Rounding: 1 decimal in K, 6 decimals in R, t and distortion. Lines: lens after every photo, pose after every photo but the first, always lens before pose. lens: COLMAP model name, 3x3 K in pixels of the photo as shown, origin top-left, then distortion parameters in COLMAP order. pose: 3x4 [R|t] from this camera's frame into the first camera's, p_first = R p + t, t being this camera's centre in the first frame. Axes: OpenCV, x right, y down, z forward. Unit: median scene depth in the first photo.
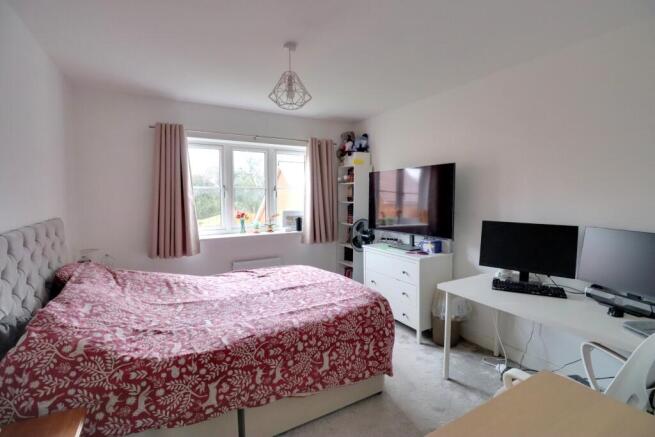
lens RADIAL K [[317.0, 0, 341.3], [0, 317.0, 200.4], [0, 0, 1]] dist [-0.015602, -0.003236]
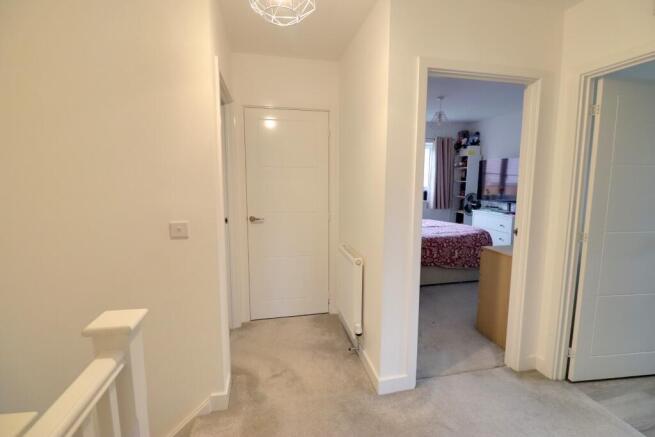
lens RADIAL K [[317.0, 0, 330.3], [0, 317.0, 213.8], [0, 0, 1]] dist [-0.015602, -0.003236]
pose [[0.947171, 0.041567, -0.318023, -0.102363], [-0.009482, 0.994762, 0.101778, 0.015510], [0.320588, -0.093385, 0.942604, -0.691672]]
